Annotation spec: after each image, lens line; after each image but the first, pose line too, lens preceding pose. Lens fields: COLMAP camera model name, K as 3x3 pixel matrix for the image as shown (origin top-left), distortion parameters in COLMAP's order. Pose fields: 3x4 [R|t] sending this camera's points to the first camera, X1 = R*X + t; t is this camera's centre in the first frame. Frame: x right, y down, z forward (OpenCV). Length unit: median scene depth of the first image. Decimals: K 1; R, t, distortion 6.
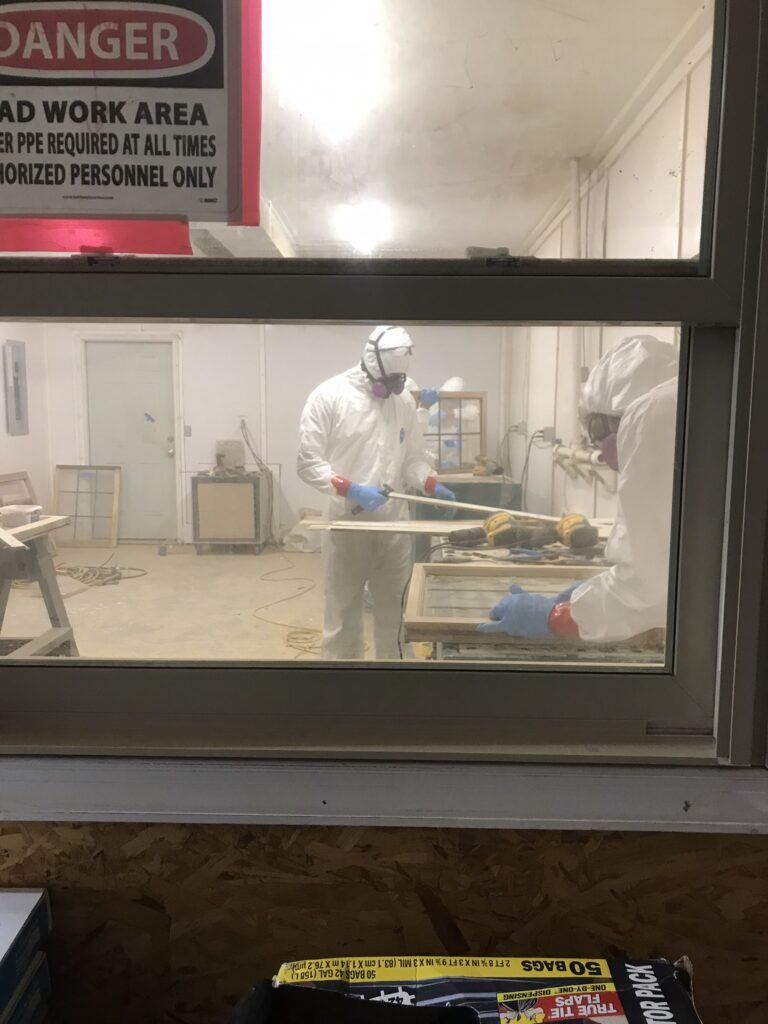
lens RADIAL K [[832.4, 0, 386.5], [0, 832.4, 512.8], [0, 0, 1]] dist [0.047217, -0.056689]
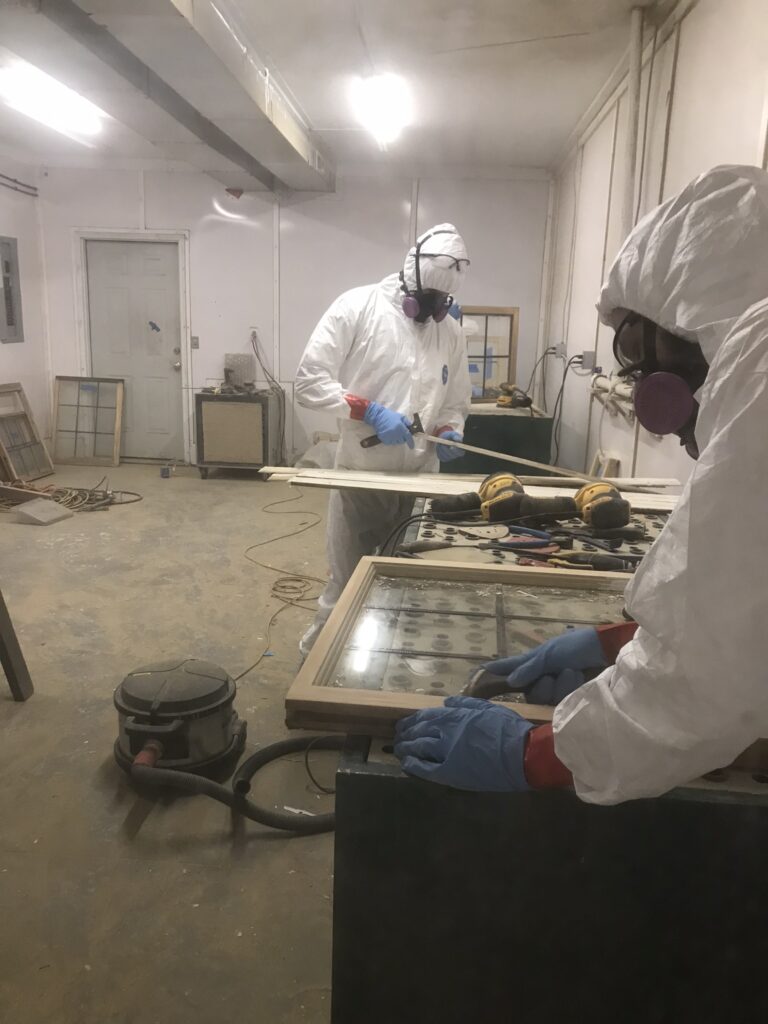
lens RADIAL K [[832.4, 0, 382.0], [0, 832.4, 508.7], [0, 0, 1]] dist [0.047217, -0.056689]
pose [[0.997797, 0.037895, -0.054460, 0.030445], [-0.032354, 0.994537, 0.099248, -0.017781], [0.057923, -0.097267, 0.993571, 0.102407]]
